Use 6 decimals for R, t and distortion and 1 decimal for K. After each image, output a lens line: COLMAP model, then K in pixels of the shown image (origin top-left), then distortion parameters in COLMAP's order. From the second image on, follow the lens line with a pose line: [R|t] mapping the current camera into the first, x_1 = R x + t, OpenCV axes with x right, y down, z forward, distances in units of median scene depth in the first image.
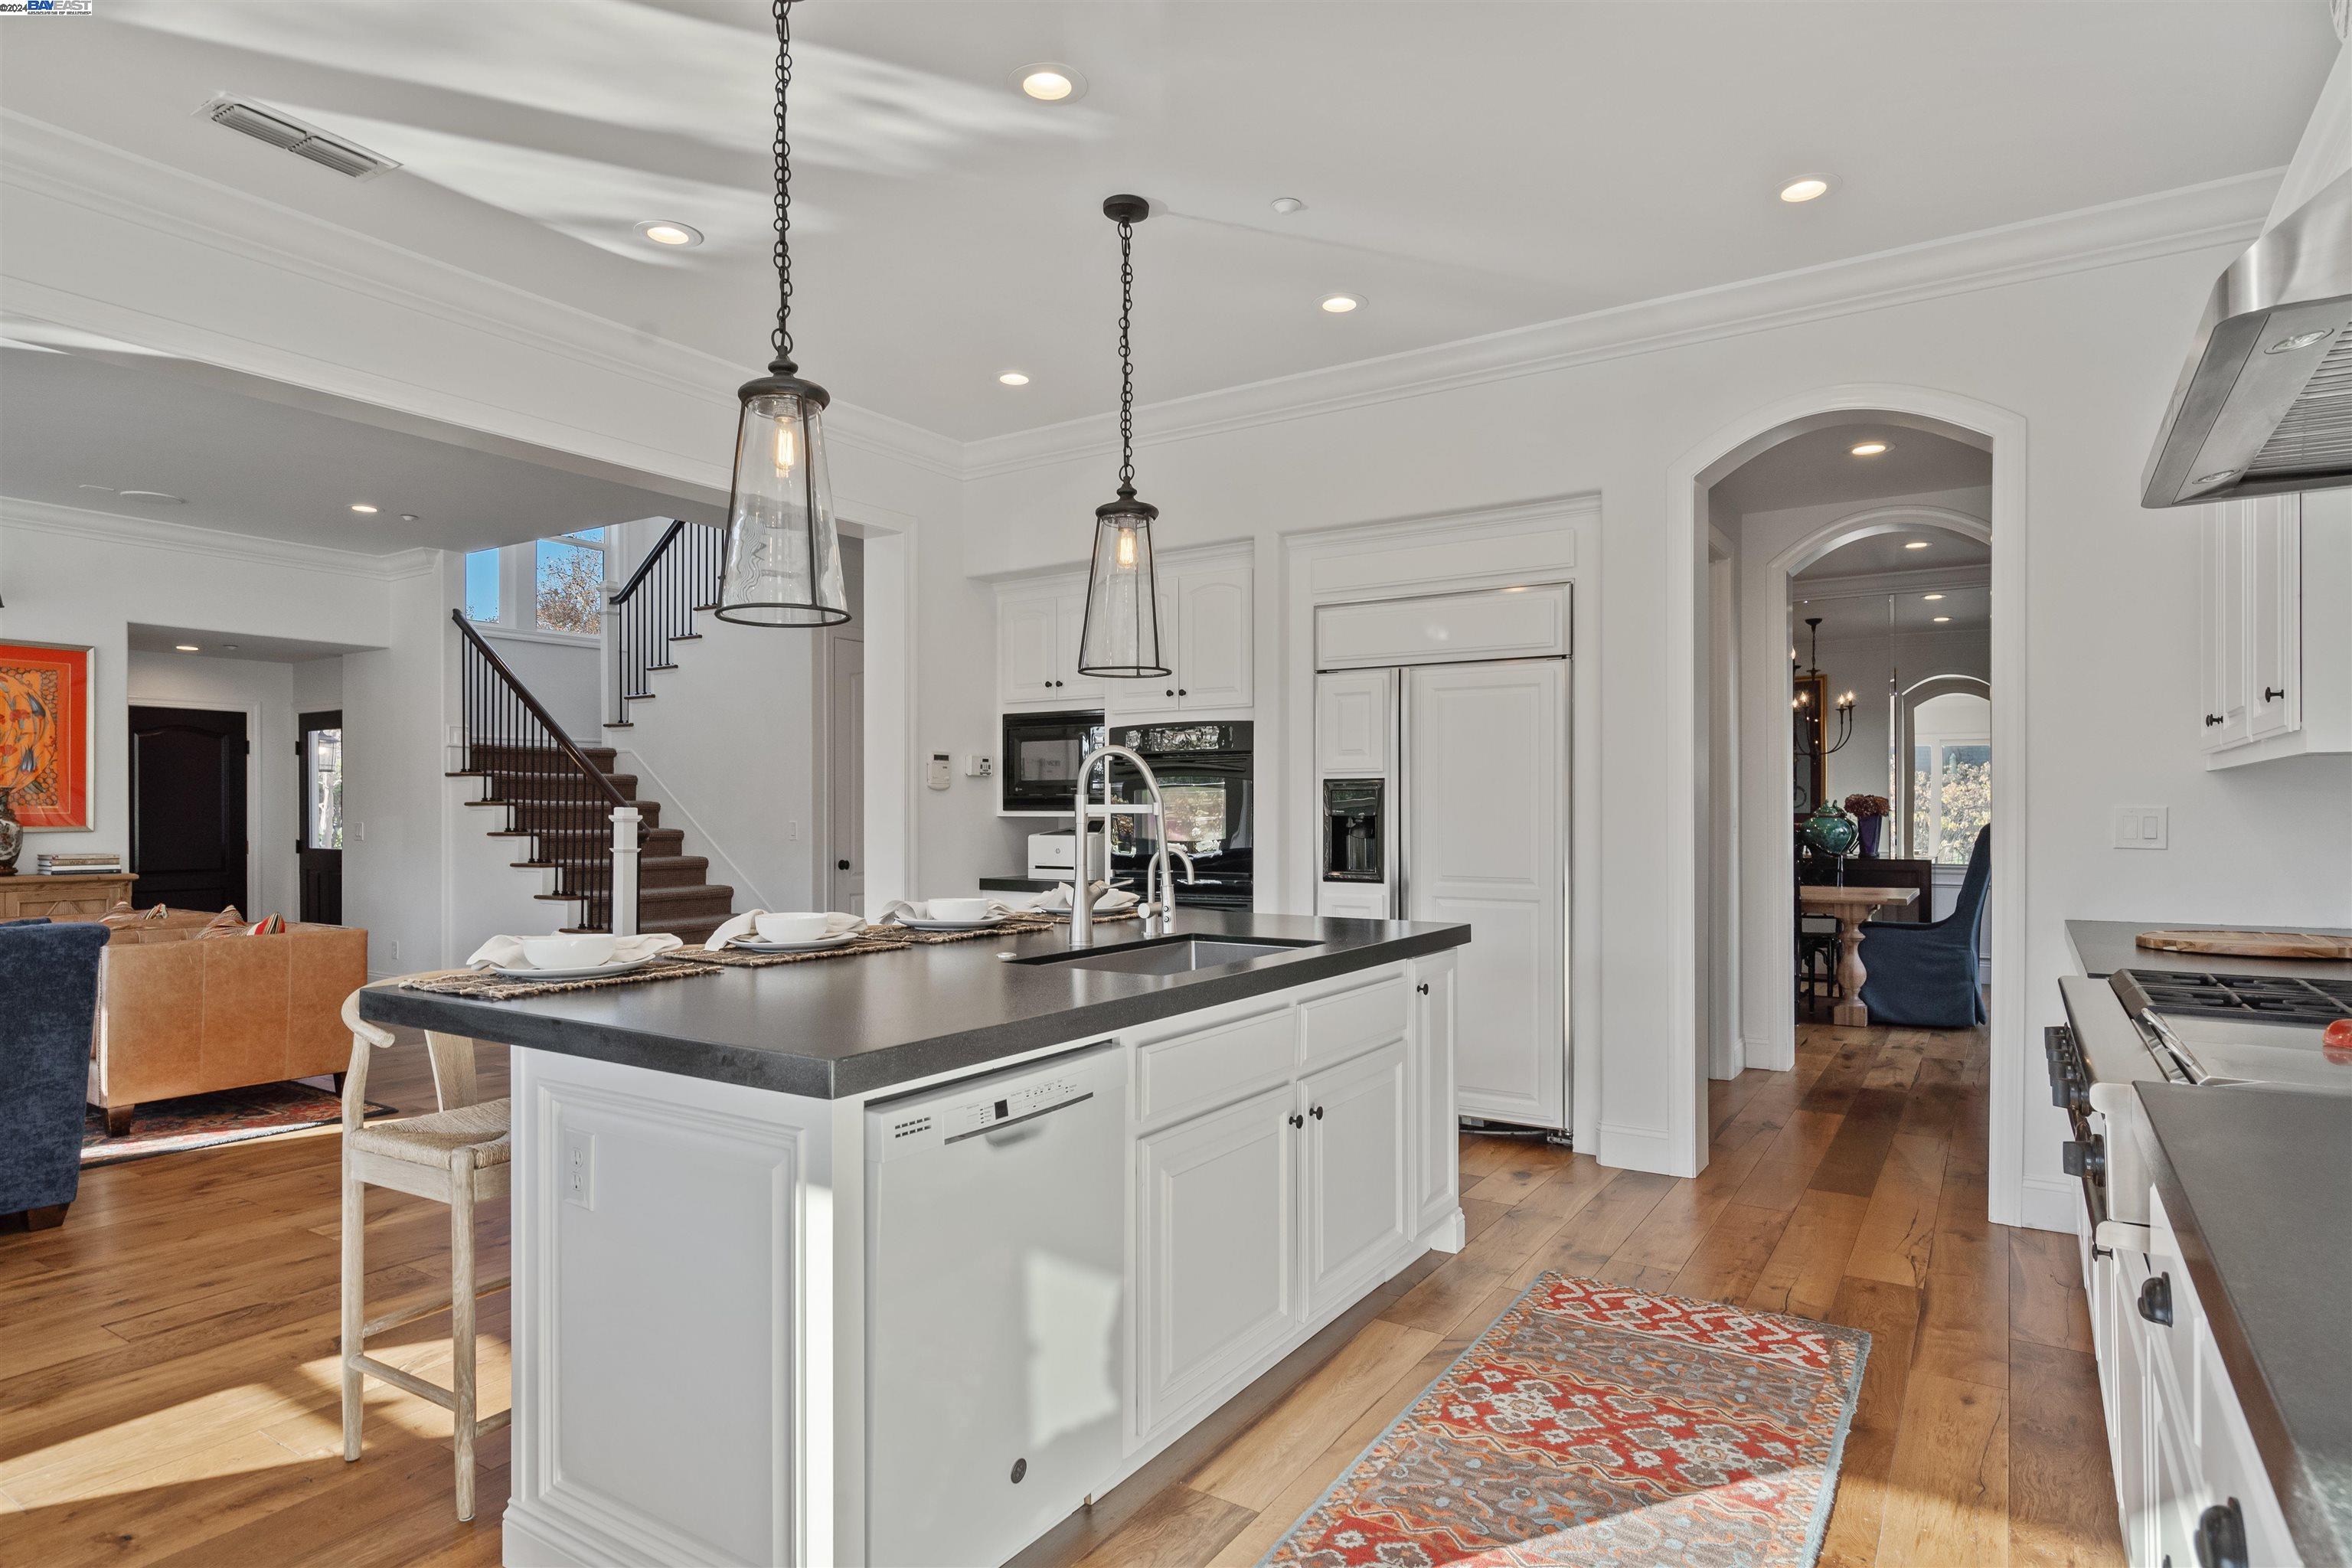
lens RADIAL K [[1278.7, 0, 1179.8], [0, 1278.7, 798.9], [0, 0, 1]] dist [0.011323, 0.000197]
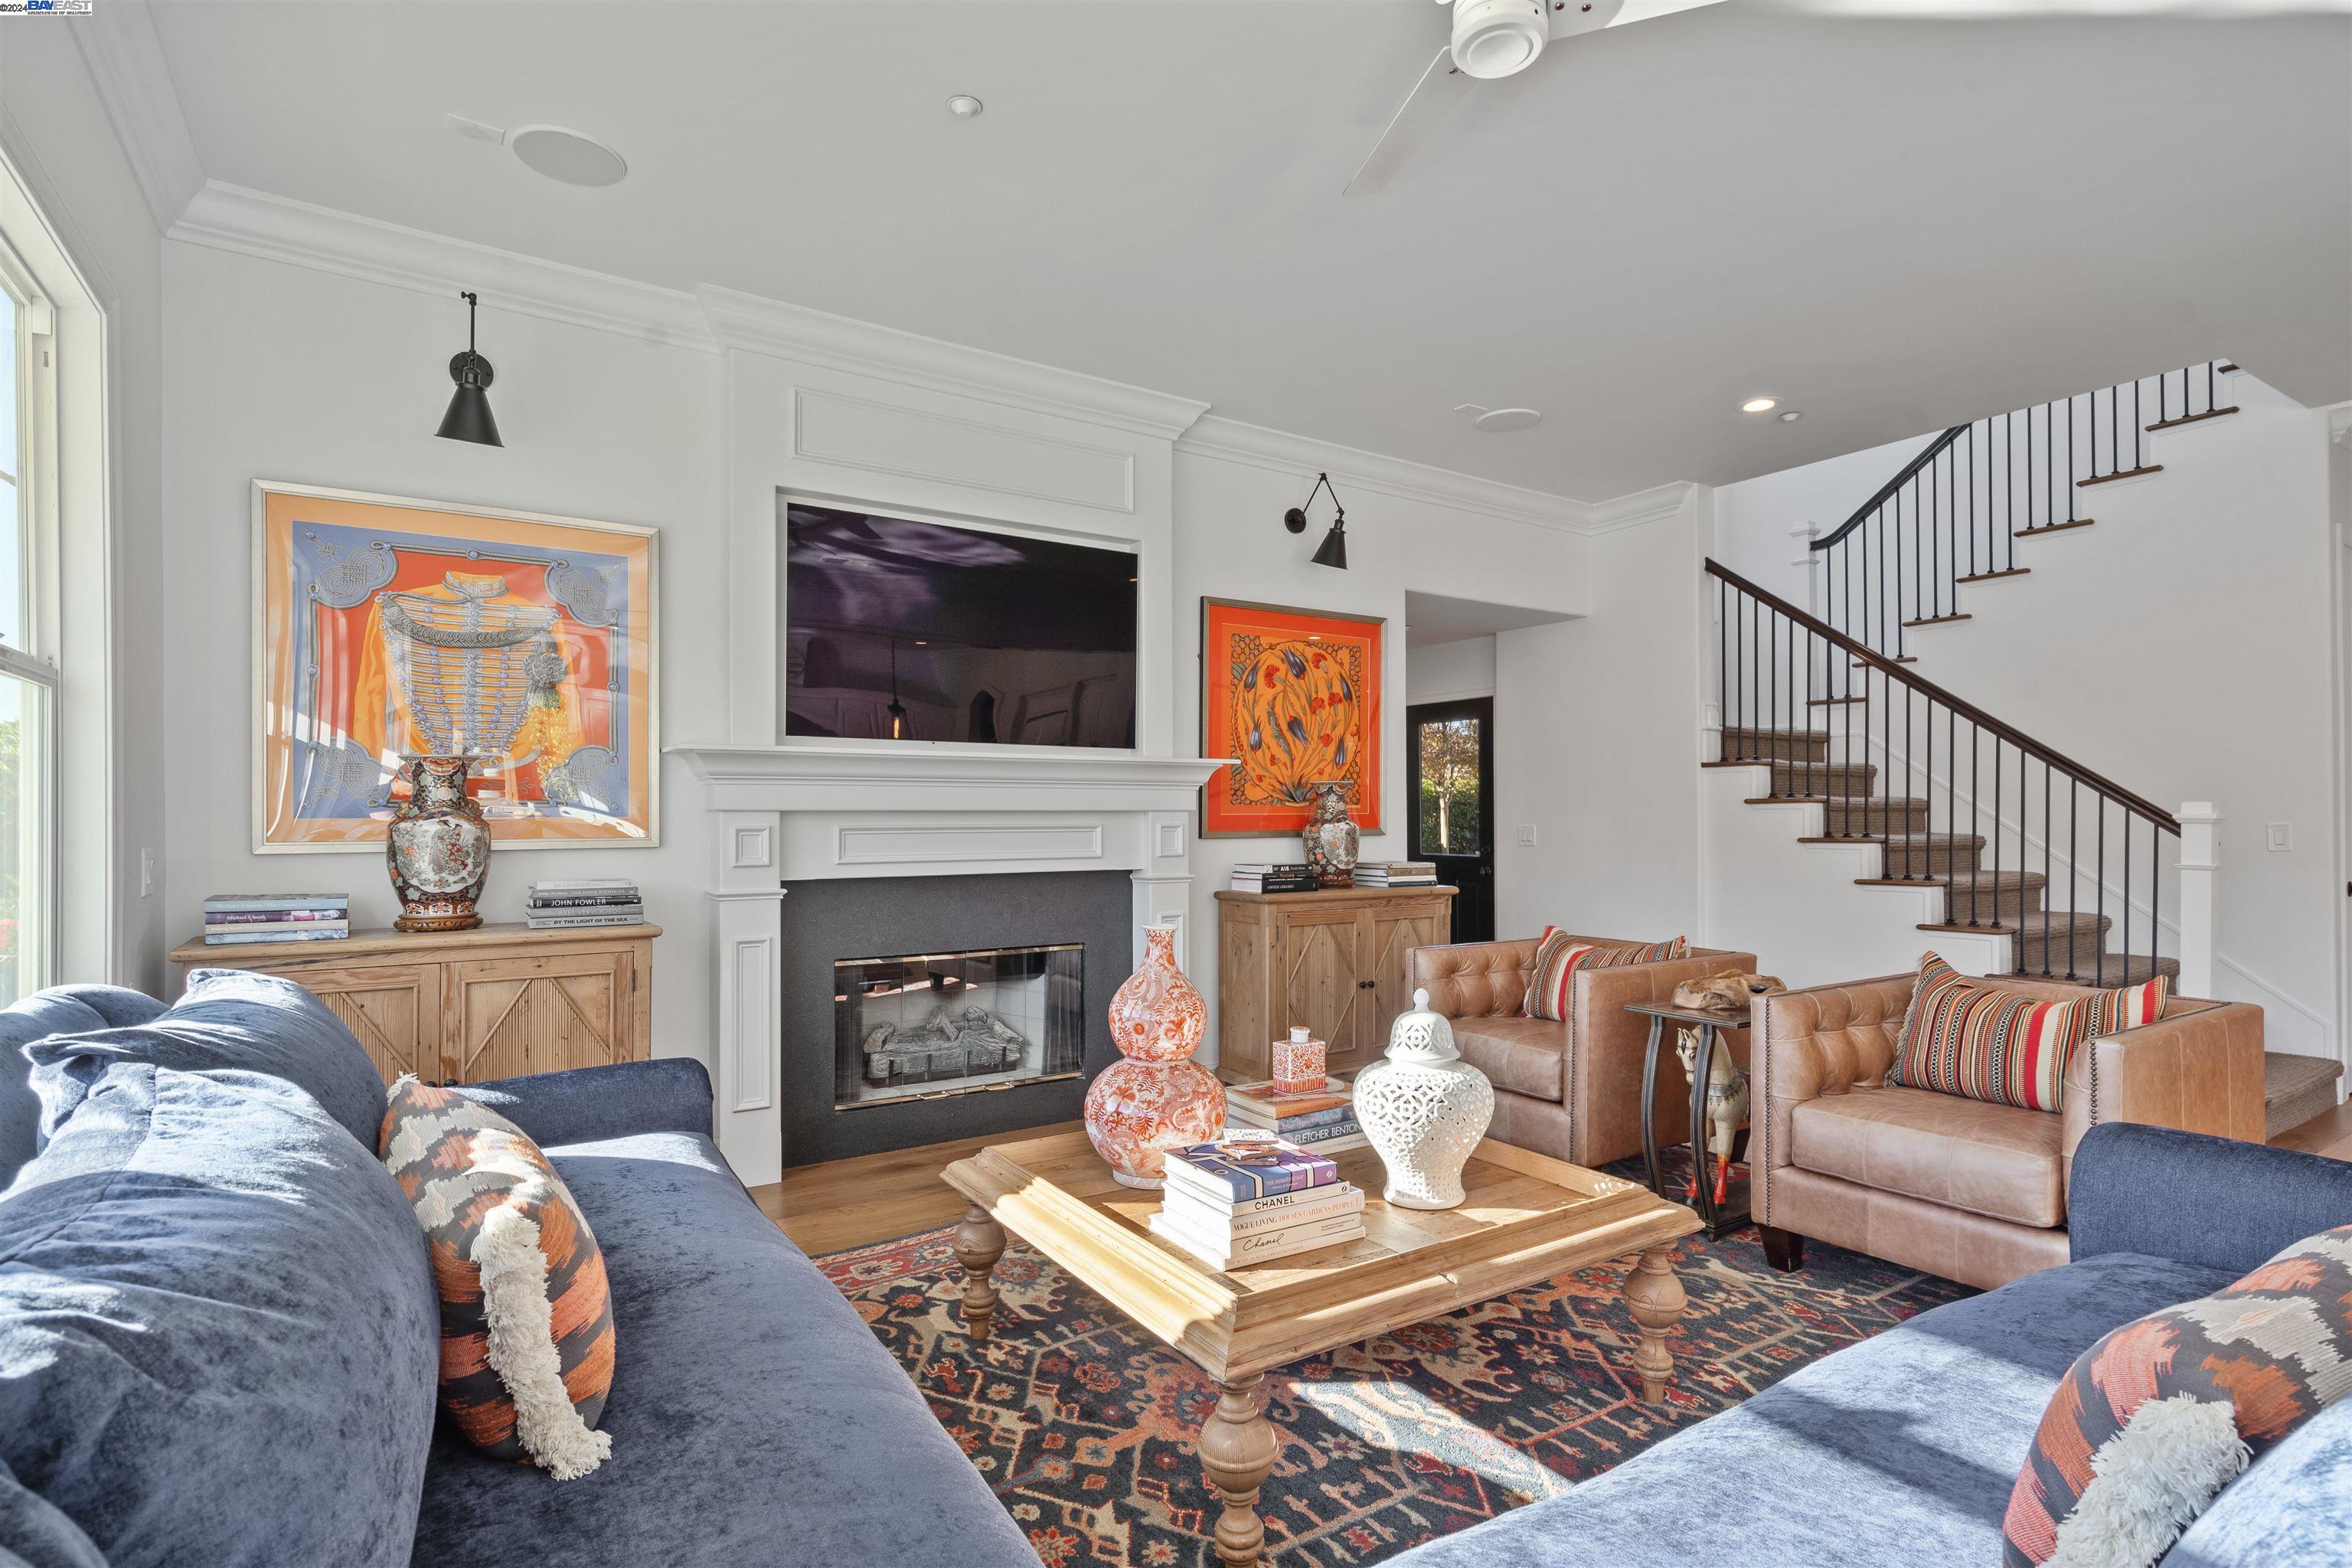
lens RADIAL K [[1158.1, 0, 1184.0], [0, 1158.1, 795.6], [0, 0, 1]] dist [0.017116, 0.000154]
pose [[0.910889, -0.009919, -0.412531, -2.089169], [0.005479, 0.999914, -0.011944, 0.023251], [0.412614, 0.008619, 0.910865, 0.792930]]
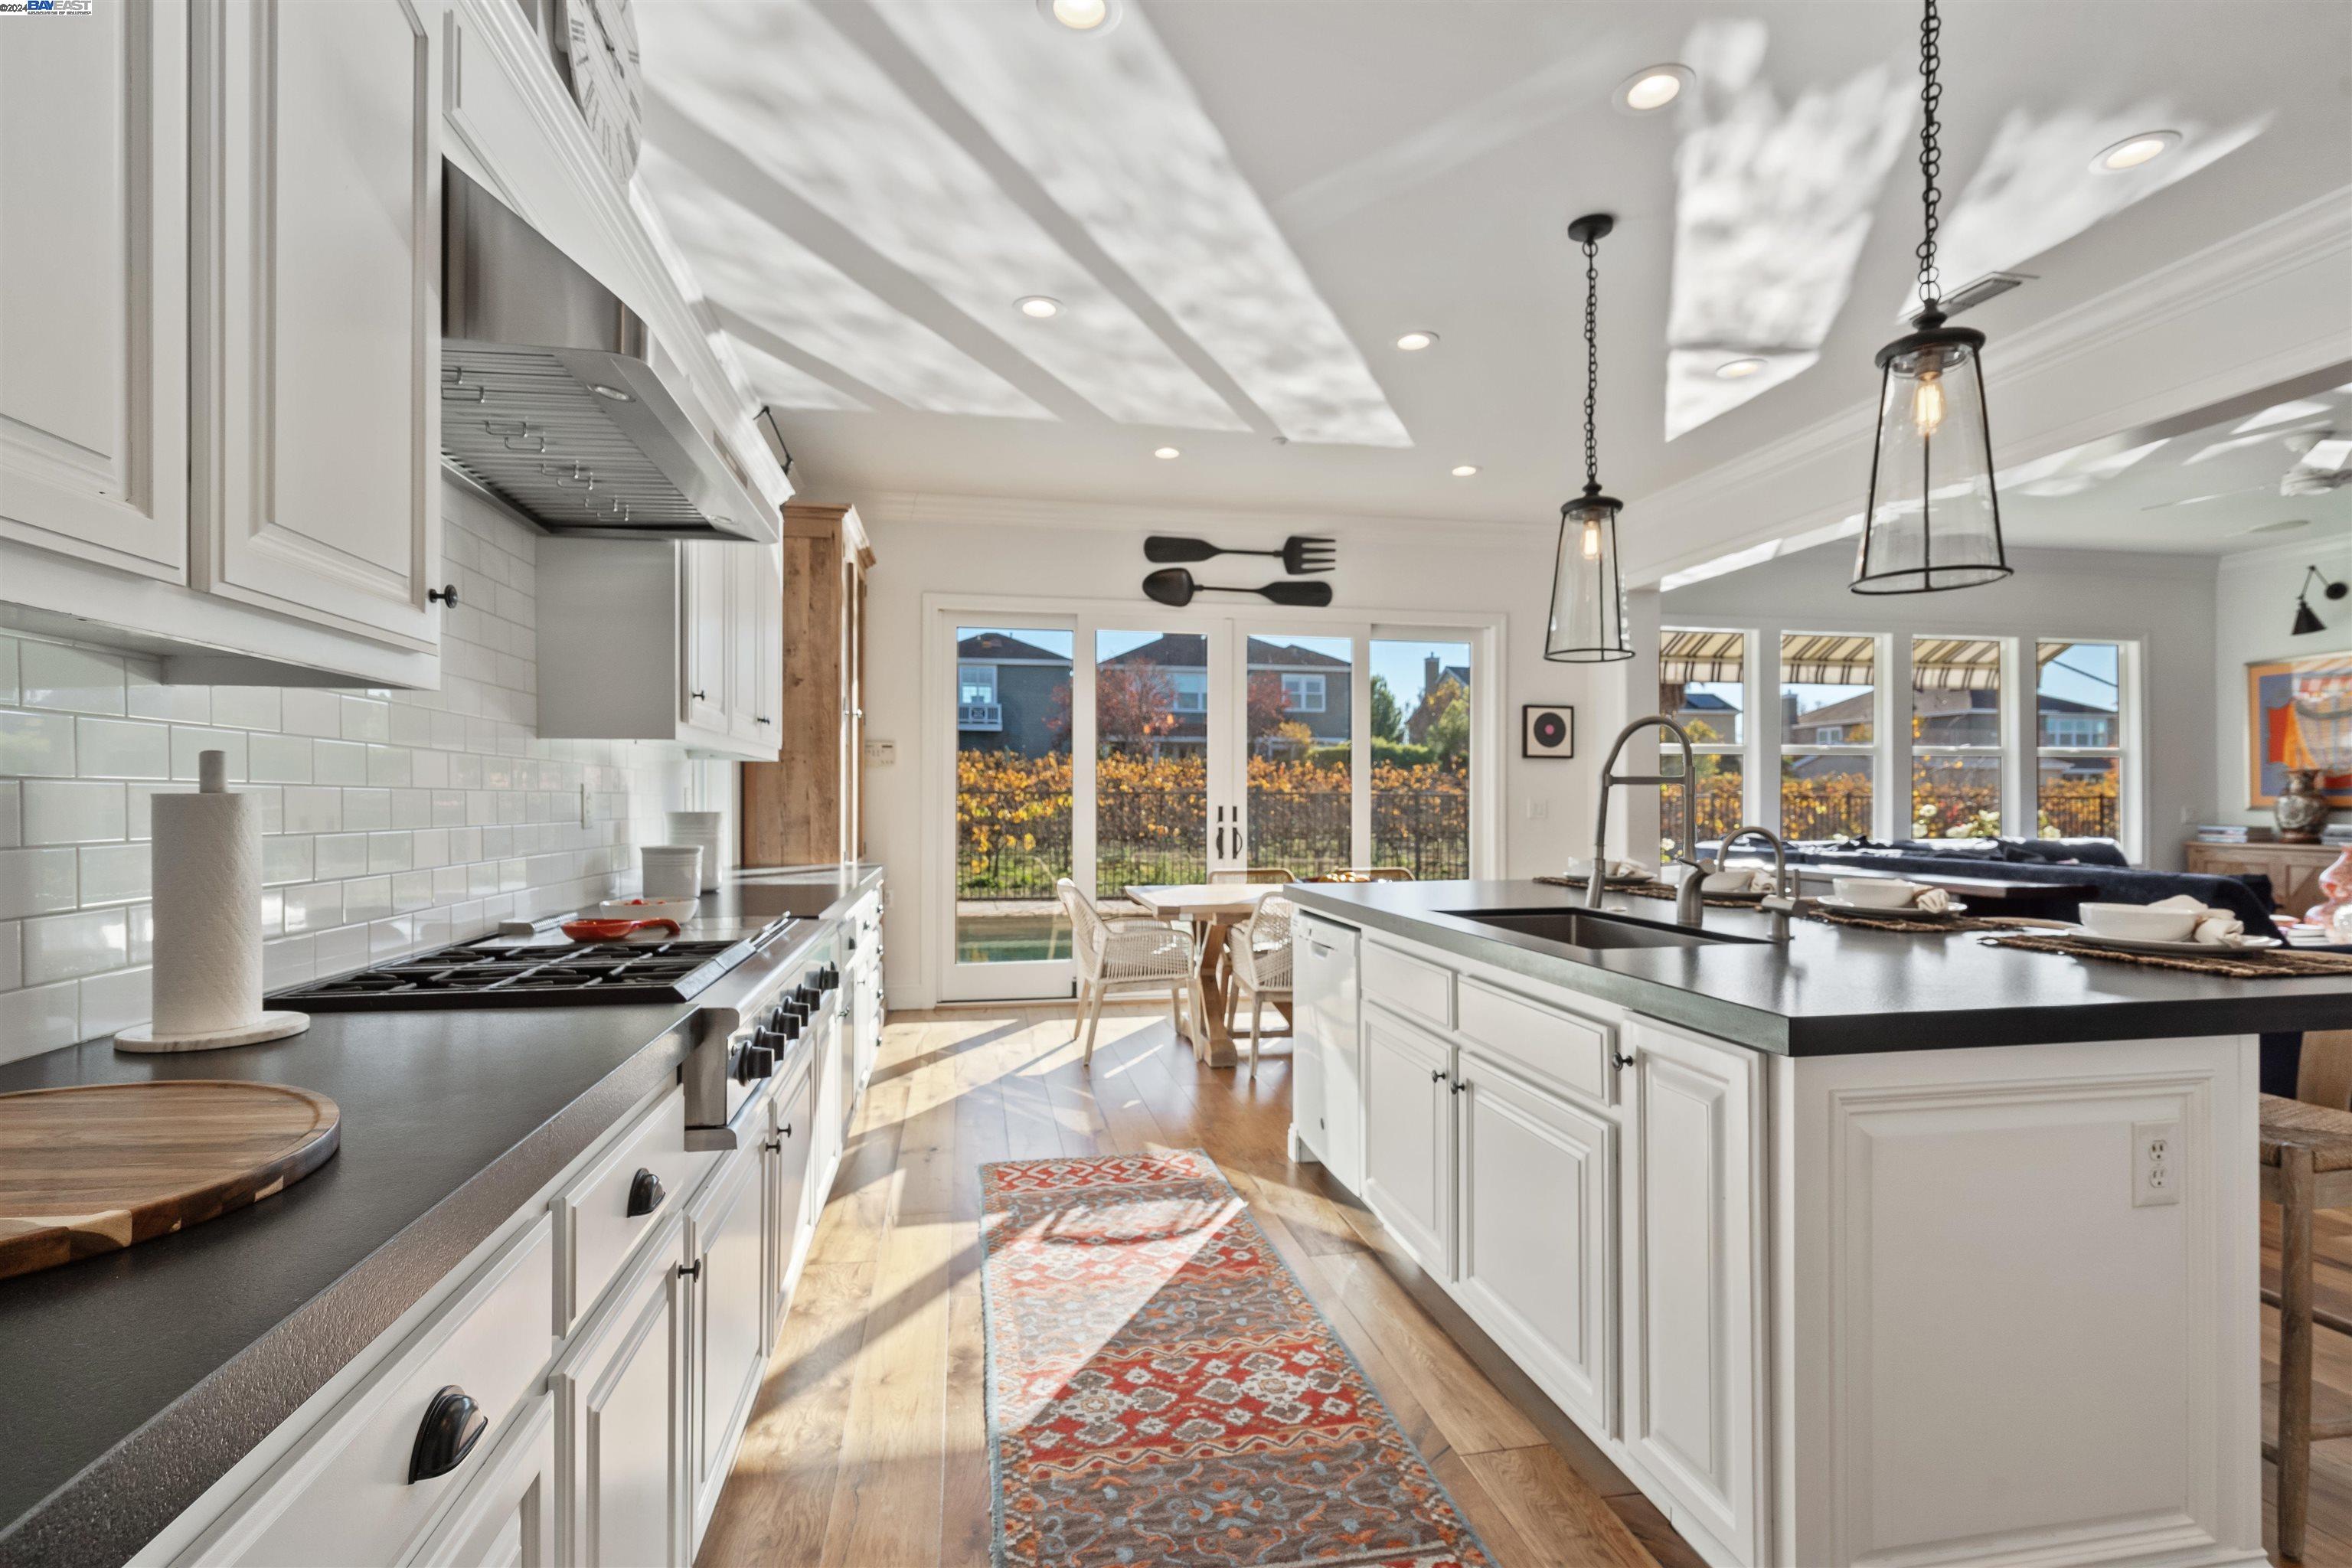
lens RADIAL K [[1004.9, 0, 1163.7], [0, 1004.9, 796.3], [0, 0, 1]] dist [-0.015082, -0.000636]
pose [[-0.719356, -0.001024, -0.694640, 0.866043], [0.010620, 0.999866, -0.012471, 0.029961], [0.694560, -0.016348, -0.719249, 1.508140]]
